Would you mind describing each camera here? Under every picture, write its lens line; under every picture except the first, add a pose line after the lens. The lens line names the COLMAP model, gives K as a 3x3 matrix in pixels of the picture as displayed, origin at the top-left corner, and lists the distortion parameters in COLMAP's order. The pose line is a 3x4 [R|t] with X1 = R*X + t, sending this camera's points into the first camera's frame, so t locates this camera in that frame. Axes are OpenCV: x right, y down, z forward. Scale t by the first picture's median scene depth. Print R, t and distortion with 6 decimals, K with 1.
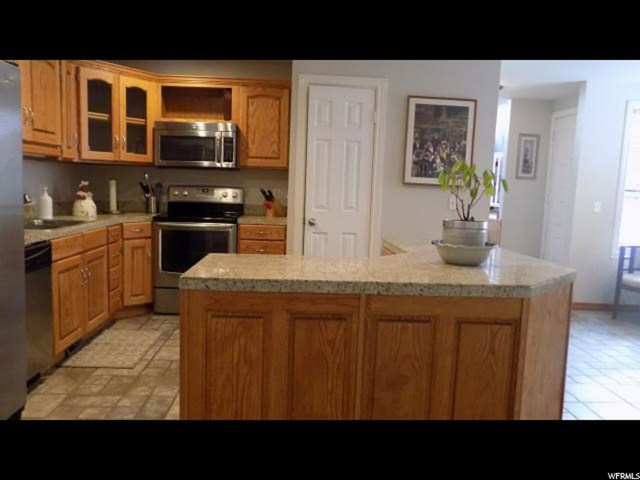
lens RADIAL K [[508.4, 0, 320.6], [0, 508.4, 243.9], [0, 0, 1]] dist [-0.064353, 0.001919]
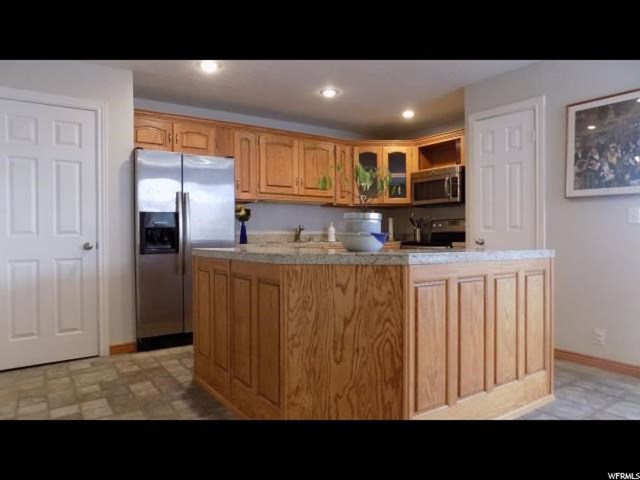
lens RADIAL K [[426.9, 0, 321.0], [0, 426.9, 237.1], [0, 0, 1]] dist [-0.051246, 0.007769]
pose [[0.510458, -0.031260, -0.859334, 0.593140], [-0.082712, 0.992920, -0.085251, 0.053879], [0.855915, 0.114594, 0.504259, 0.238834]]
